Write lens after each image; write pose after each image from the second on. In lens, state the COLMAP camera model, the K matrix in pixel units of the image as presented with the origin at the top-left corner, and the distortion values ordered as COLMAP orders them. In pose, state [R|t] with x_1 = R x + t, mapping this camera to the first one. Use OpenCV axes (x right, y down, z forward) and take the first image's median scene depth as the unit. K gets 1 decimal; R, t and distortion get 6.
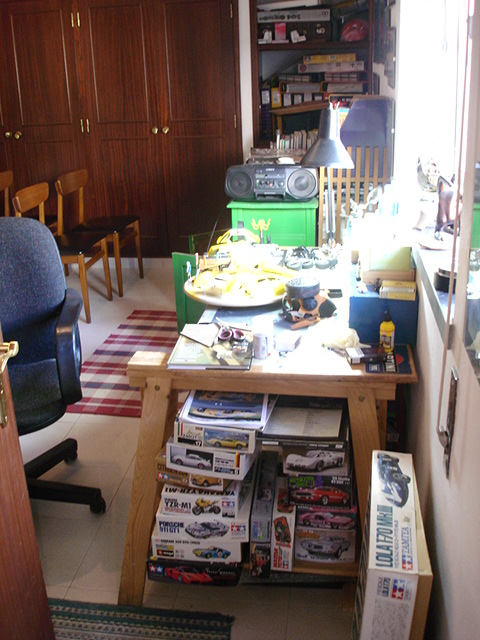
lens RADIAL K [[716.5, 0, 240.1], [0, 716.5, 320.0], [0, 0, 1]] dist [-0.104459, 0.000000]
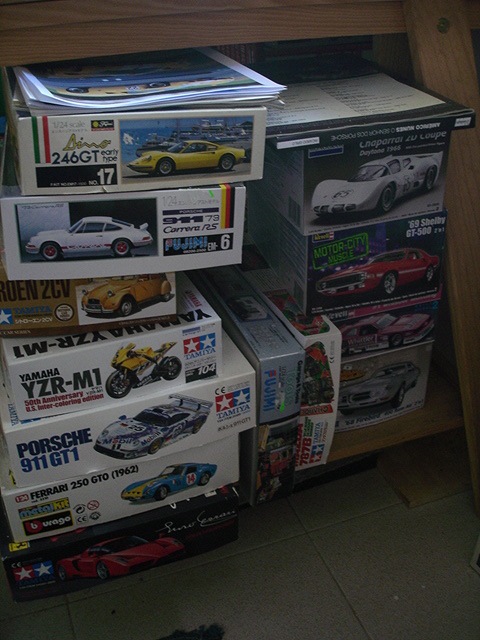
lens RADIAL K [[716.5, 0, 239.9], [0, 716.5, 320.1], [0, 0, 1]] dist [-0.104459, 0.000000]
pose [[0.882394, -0.234134, 0.408121, -0.145540], [0.164045, 0.966061, 0.199538, 0.175246], [-0.440989, -0.109121, 0.890854, 0.657342]]
